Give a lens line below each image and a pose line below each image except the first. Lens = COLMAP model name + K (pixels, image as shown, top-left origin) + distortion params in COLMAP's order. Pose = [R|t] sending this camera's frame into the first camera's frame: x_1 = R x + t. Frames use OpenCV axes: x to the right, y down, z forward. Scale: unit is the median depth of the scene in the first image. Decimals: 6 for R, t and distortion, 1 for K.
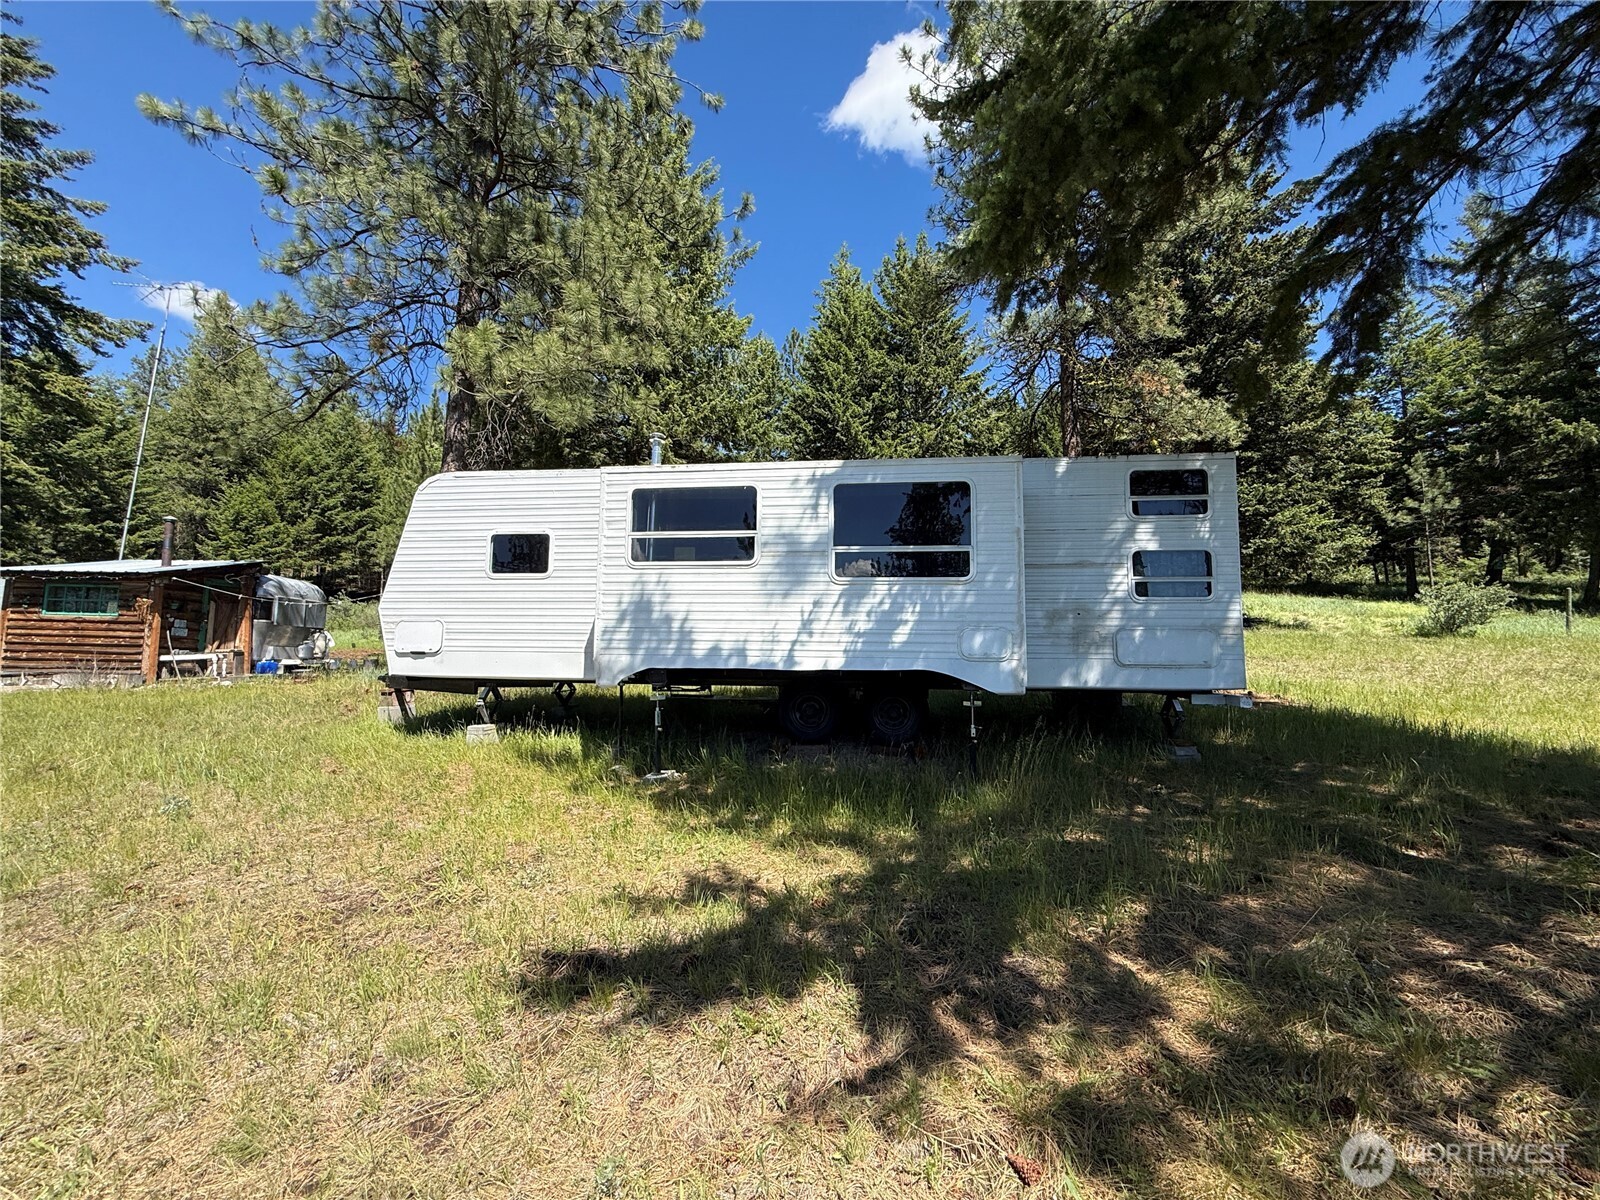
lens RADIAL K [[632.9, 0, 798.1], [0, 632.9, 601.4], [0, 0, 1]] dist [0.002152, 0.000496]
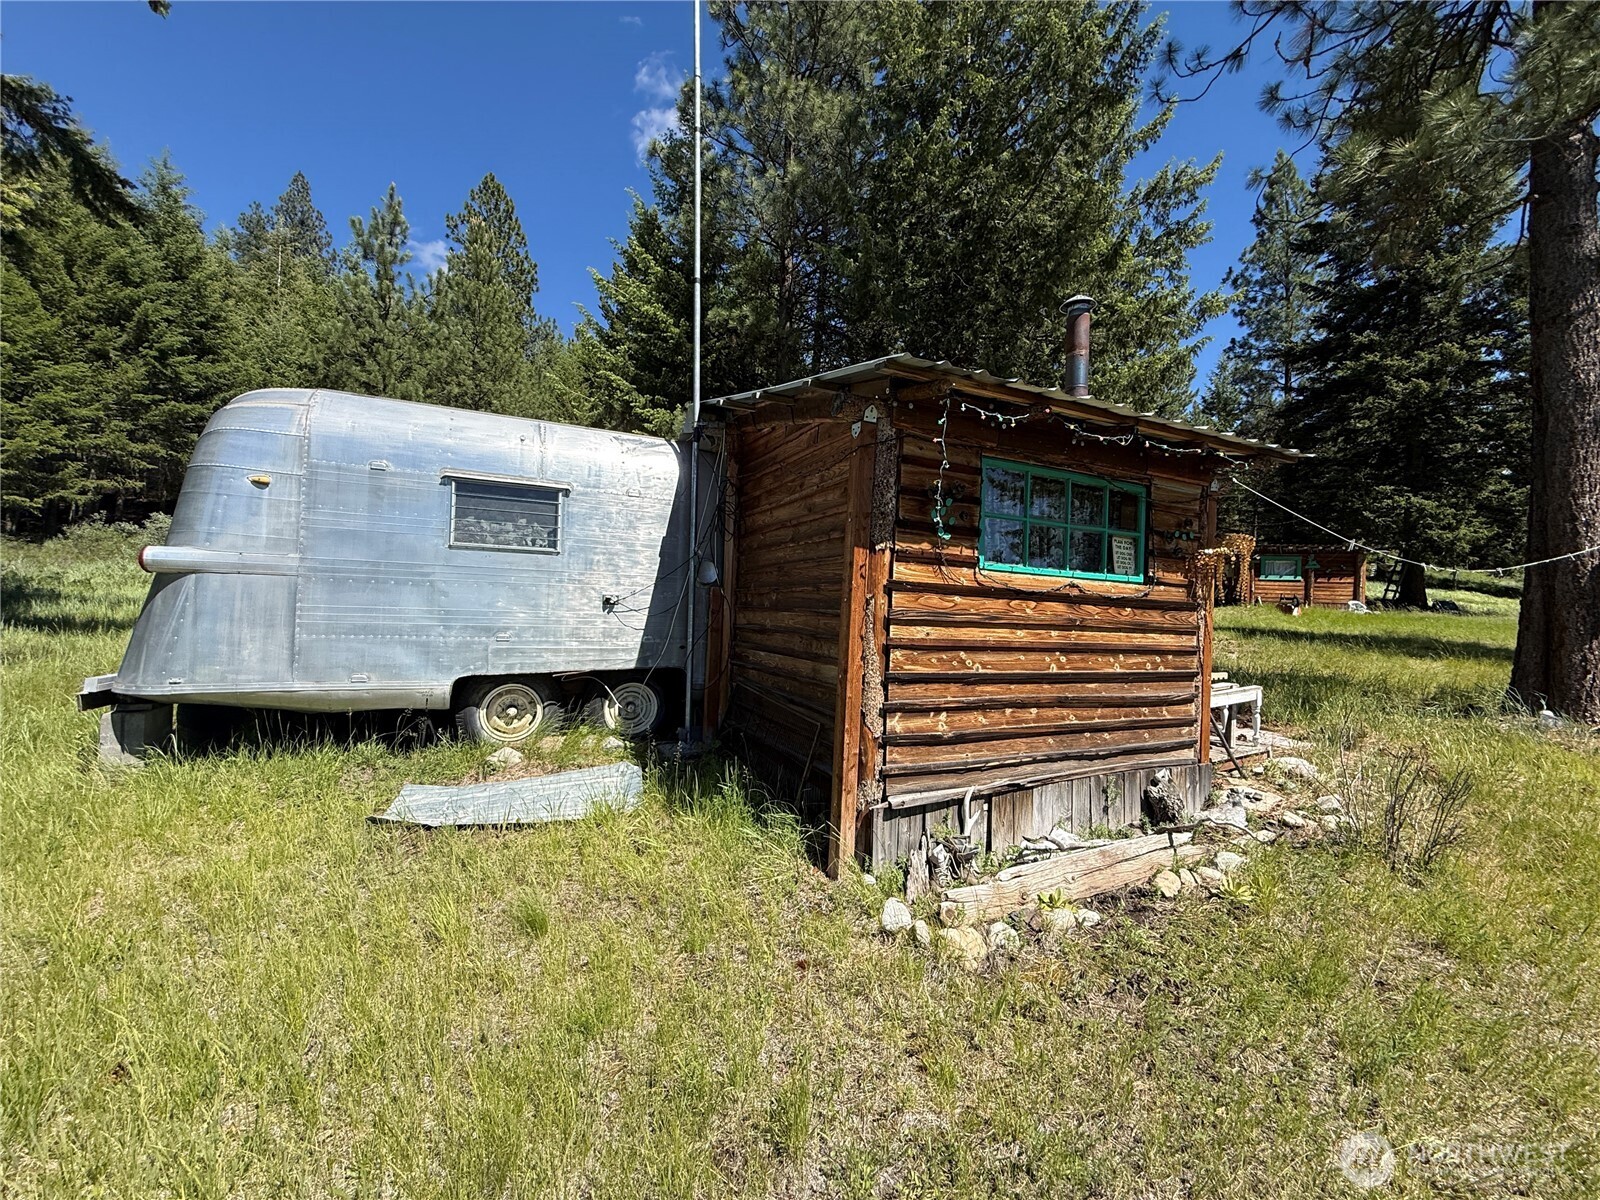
lens RADIAL K [[632.9, 0, 798.1], [0, 632.9, 601.4], [0, 0, 1]] dist [0.002152, 0.000496]
pose [[0.924410, 0.023765, 0.380659, -1.354575], [-0.053851, 0.996191, 0.068580, 0.019078], [-0.377579, -0.083895, 0.922169, 0.773935]]
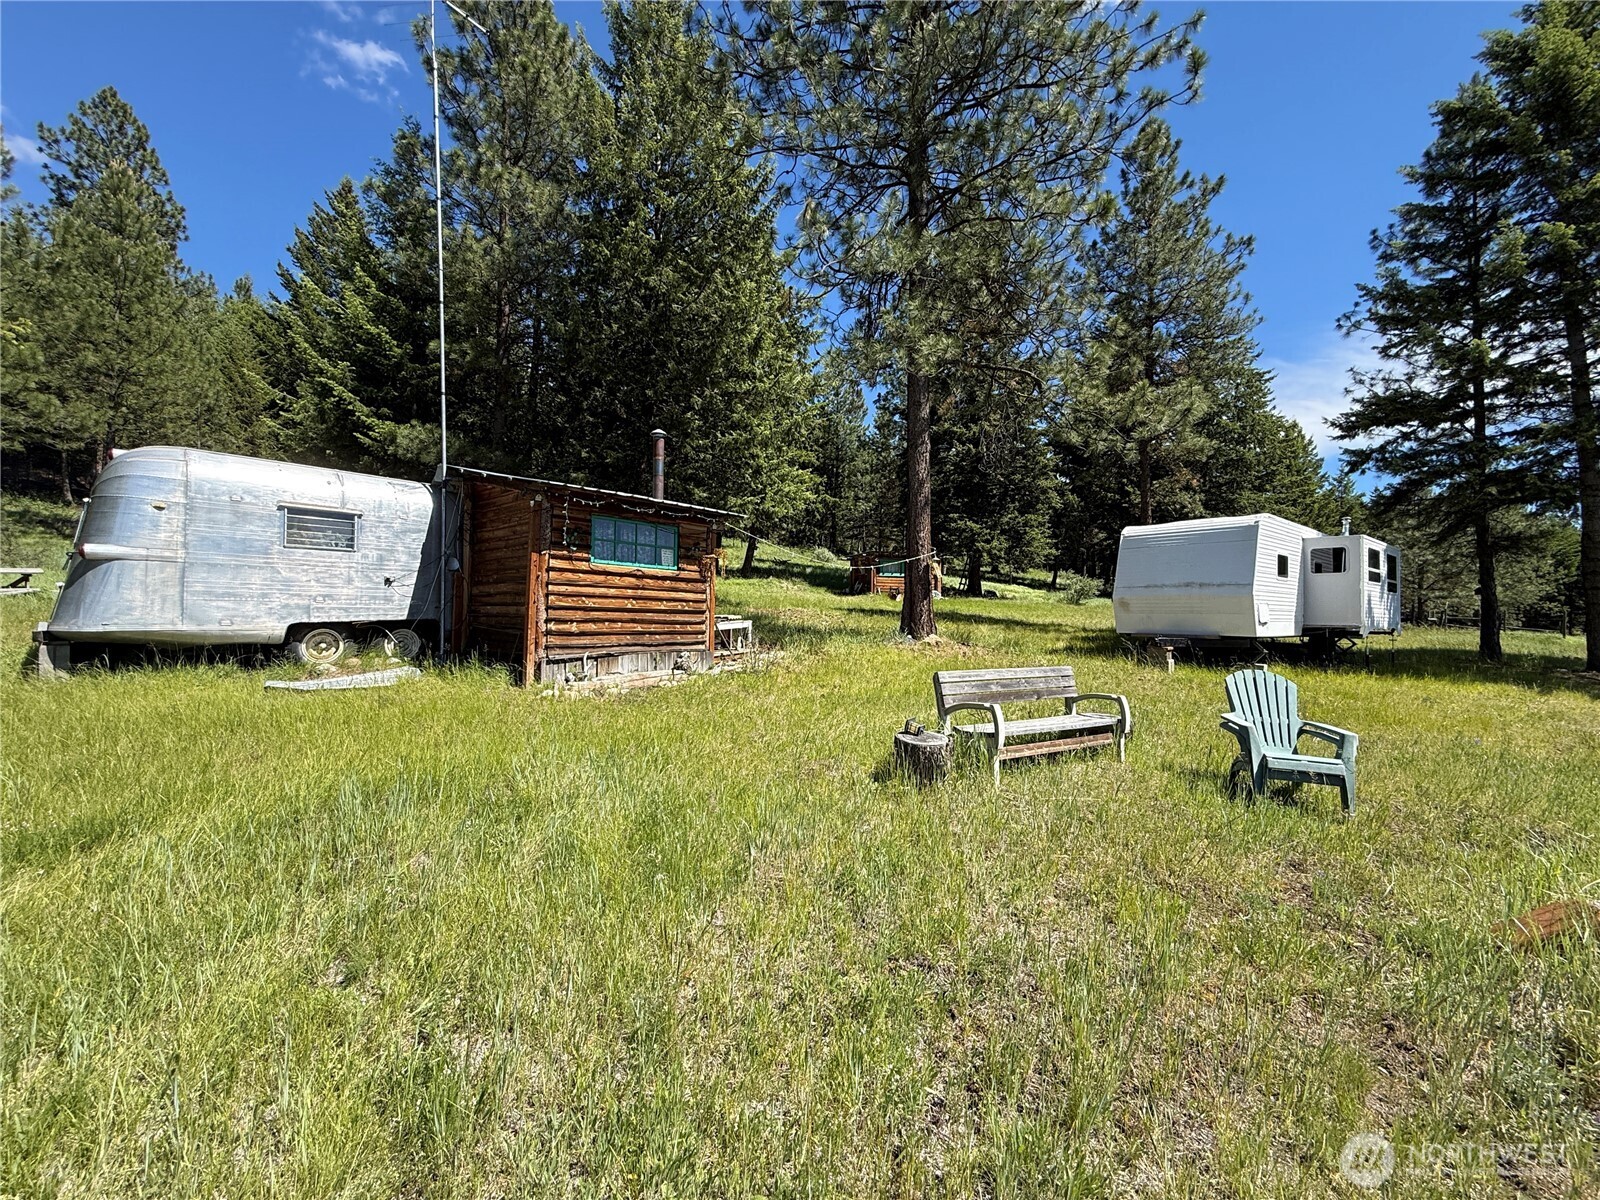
lens RADIAL K [[632.9, 0, 798.1], [0, 632.9, 601.4], [0, 0, 1]] dist [0.002152, 0.000496]
pose [[0.698856, 0.011397, 0.715172, -1.489151], [-0.064107, 0.996847, 0.046759, 0.015562], [-0.712384, -0.078525, 0.697383, 0.402984]]
